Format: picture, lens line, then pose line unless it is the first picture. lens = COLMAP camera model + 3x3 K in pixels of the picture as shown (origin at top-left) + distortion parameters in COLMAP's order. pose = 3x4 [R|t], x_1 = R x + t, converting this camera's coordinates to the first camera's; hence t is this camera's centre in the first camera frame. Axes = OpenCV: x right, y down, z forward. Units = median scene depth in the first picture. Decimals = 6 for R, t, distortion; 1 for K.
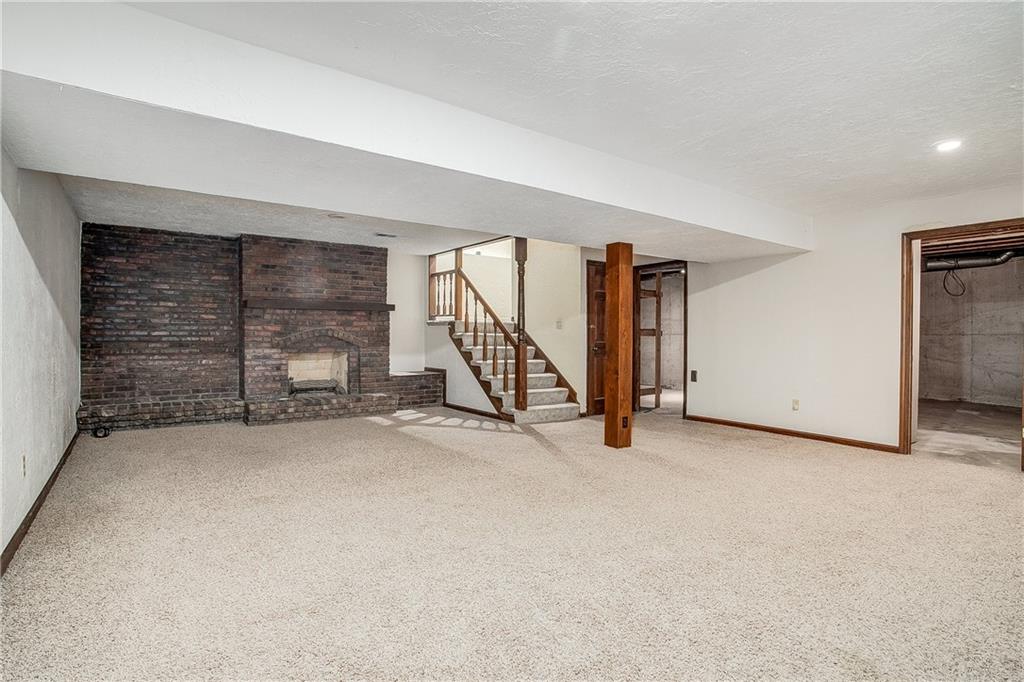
lens RADIAL K [[528.2, 0, 498.8], [0, 528.2, 337.3], [0, 0, 1]] dist [-0.030210, 0.000454]
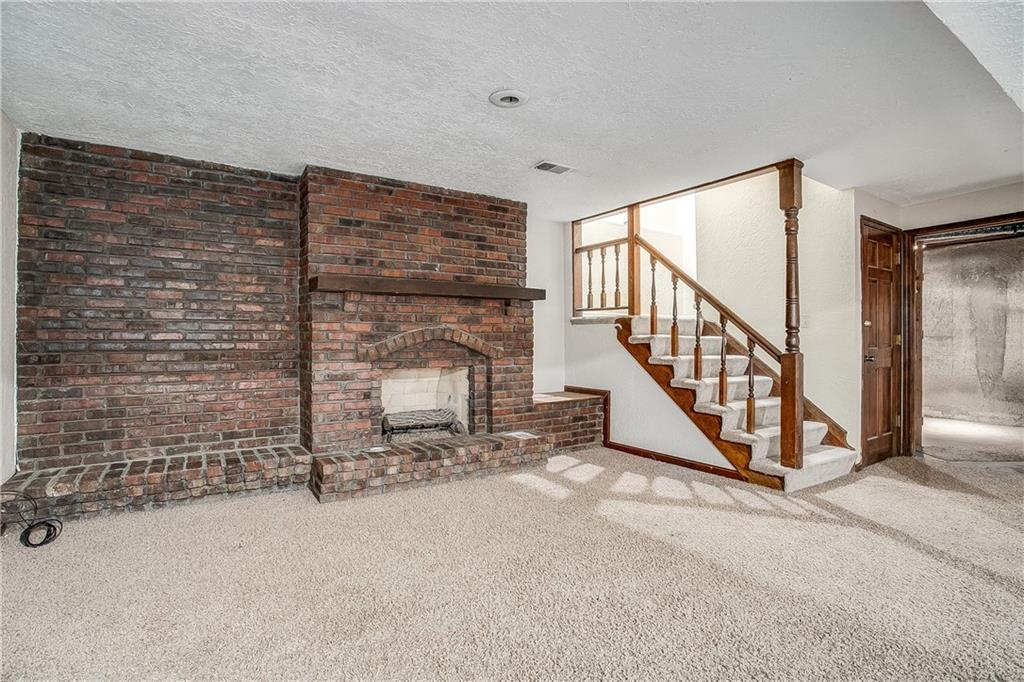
lens RADIAL K [[510.5, 0, 517.1], [0, 510.5, 337.9], [0, 0, 1]] dist [-0.058330, 0.016314]
pose [[0.999769, -0.003782, -0.021169, -0.240398], [0.003615, 0.999962, -0.007932, -0.000123], [0.021199, 0.007853, 0.999744, 0.437689]]
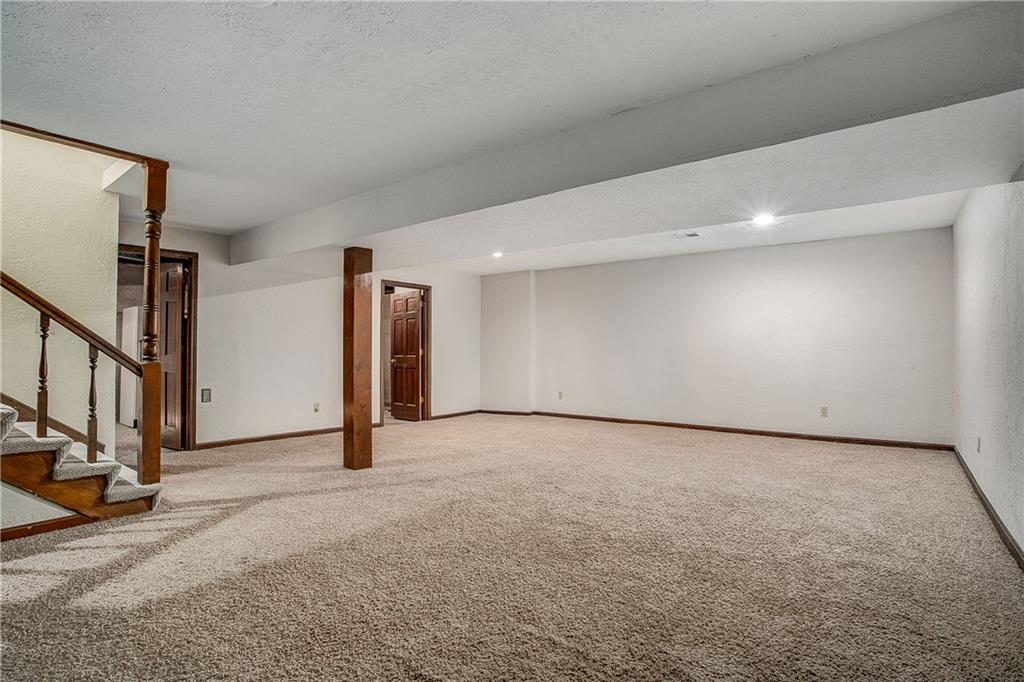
lens RADIAL K [[510.5, 0, 517.1], [0, 510.5, 337.9], [0, 0, 1]] dist [-0.058330, 0.016314]
pose [[-0.303156, 0.014179, 0.952835, -0.548430], [0.001984, 0.999897, -0.014248, -0.004298], [-0.952939, -0.002429, -0.303153, 0.777081]]
